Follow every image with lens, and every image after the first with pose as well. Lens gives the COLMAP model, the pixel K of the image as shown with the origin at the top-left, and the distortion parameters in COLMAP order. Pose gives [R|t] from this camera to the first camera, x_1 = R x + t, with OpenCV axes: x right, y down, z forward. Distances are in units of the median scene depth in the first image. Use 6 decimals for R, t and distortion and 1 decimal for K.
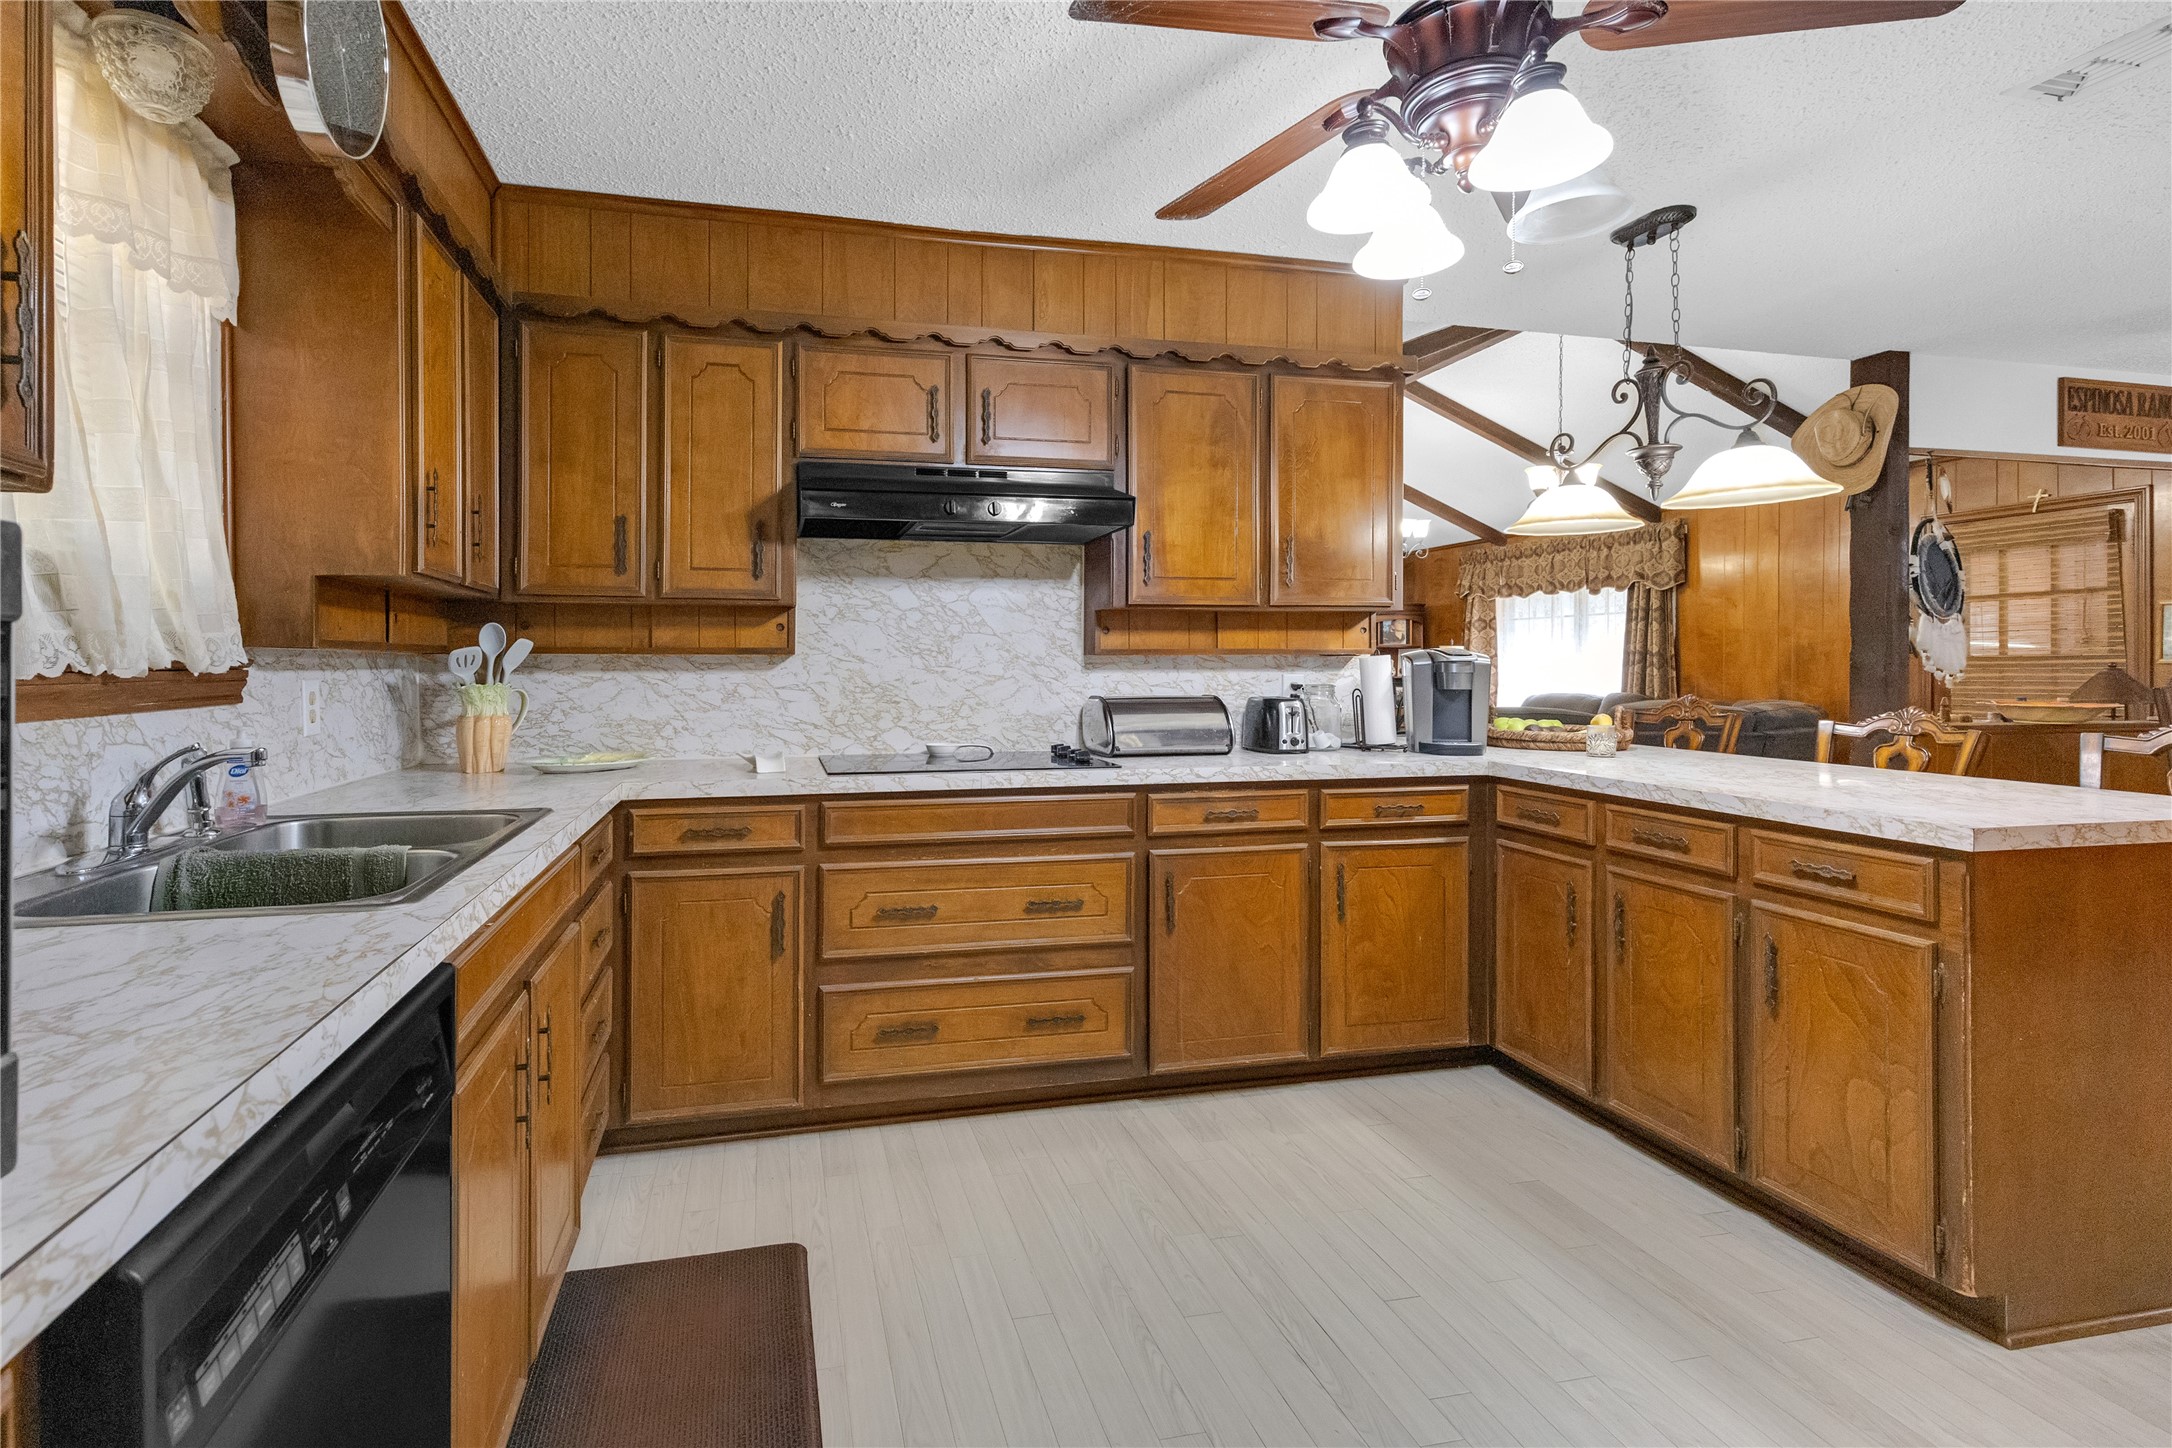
lens RADIAL K [[1135.0, 0, 1052.7], [0, 1135.0, 665.5], [0, 0, 1]] dist [0.020252, 0.000368]
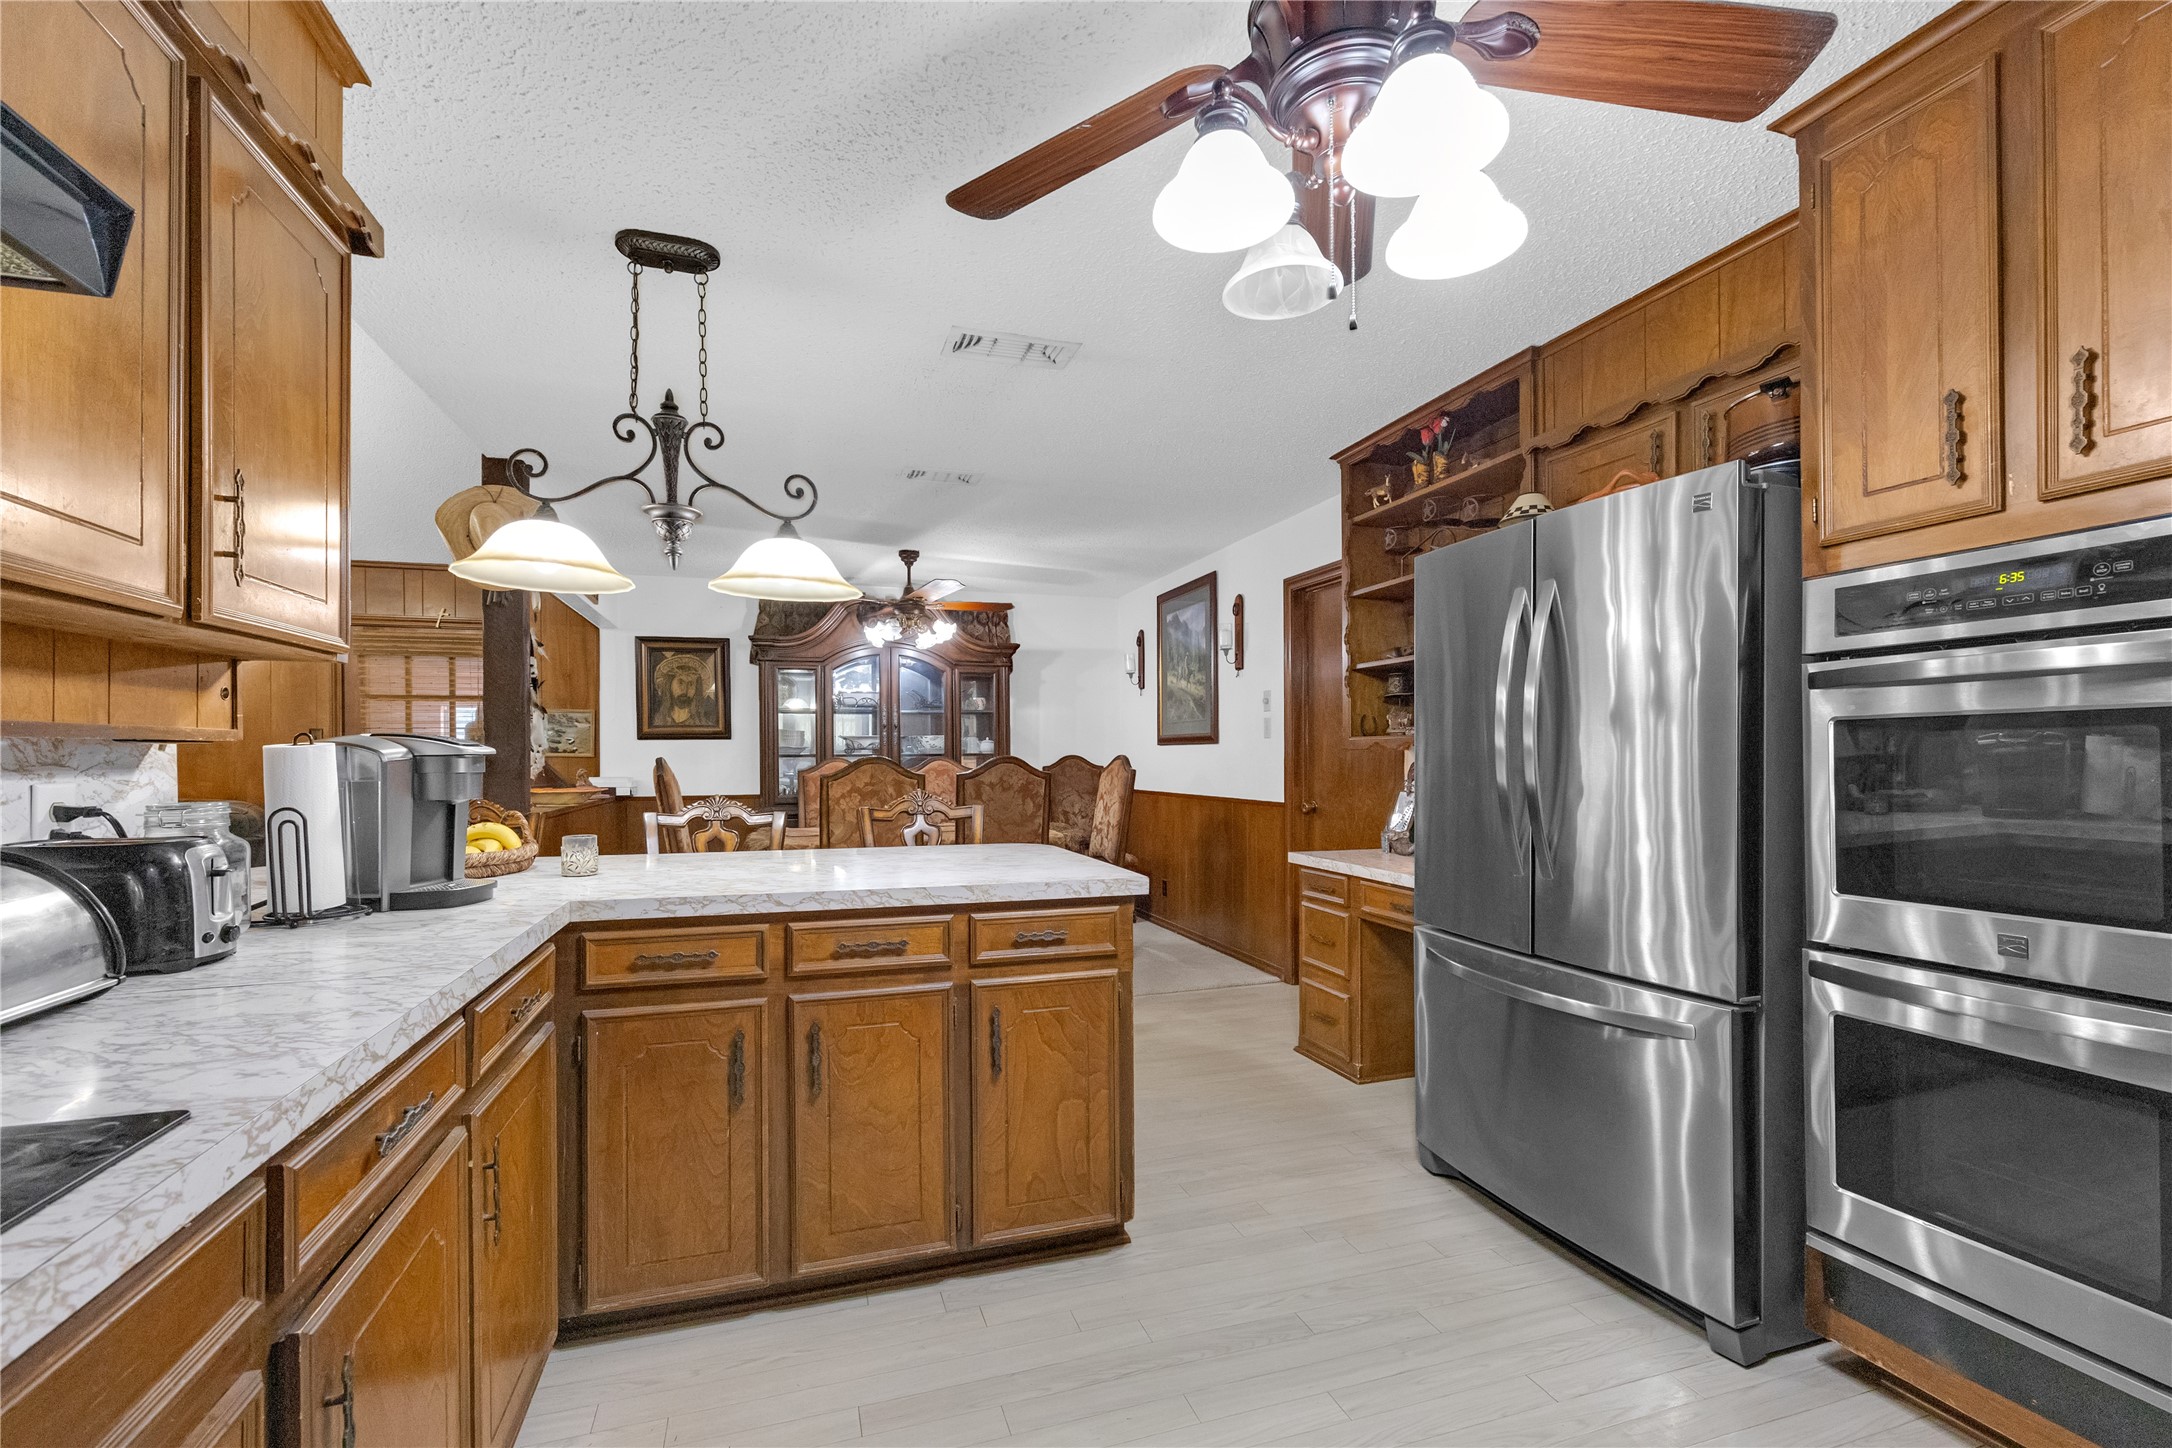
lens RADIAL K [[910.5, 0, 1078.3], [0, 910.5, 751.9], [0, 0, 1]] dist [-0.018945, 0.000034]
pose [[-0.072229, 0.003987, 0.997380, -0.178174], [0.003261, 0.999988, -0.003762, -0.002481], [-0.997383, 0.002980, -0.072241, 0.736875]]
